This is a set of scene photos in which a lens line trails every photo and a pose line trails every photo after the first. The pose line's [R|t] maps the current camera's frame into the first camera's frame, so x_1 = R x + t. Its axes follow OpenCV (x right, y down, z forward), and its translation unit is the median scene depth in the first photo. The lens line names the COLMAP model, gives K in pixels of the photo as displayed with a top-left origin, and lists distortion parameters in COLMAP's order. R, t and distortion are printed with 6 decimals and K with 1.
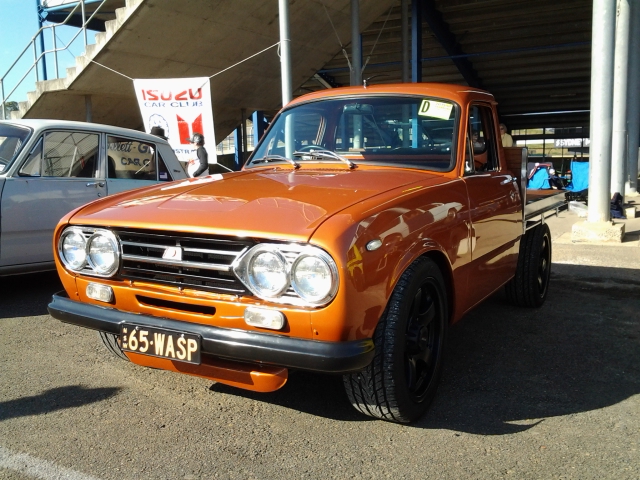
lens RADIAL K [[671.9, 0, 320.2], [0, 671.9, 241.8], [0, 0, 1]] dist [-0.013953, 0.000000]
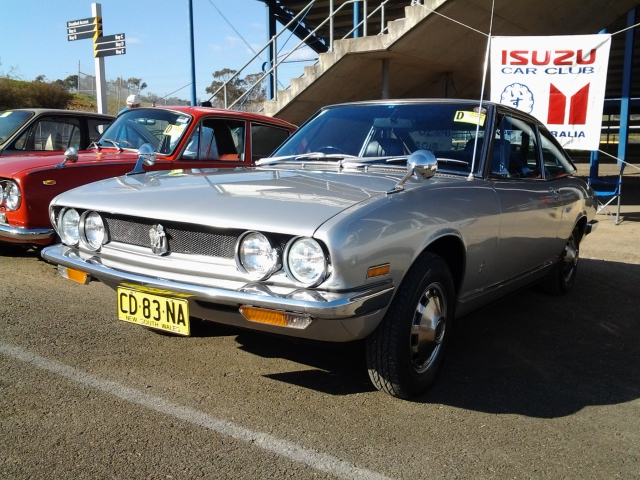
lens RADIAL K [[562.7, 0, 318.5], [0, 562.7, 240.1], [0, 0, 1]] dist [-0.001635, -0.009984]
pose [[0.997599, 0.009848, 0.068552, -0.522923], [-0.010688, 0.999872, 0.011897, -0.015960], [-0.068426, -0.012601, 0.997577, 0.375087]]
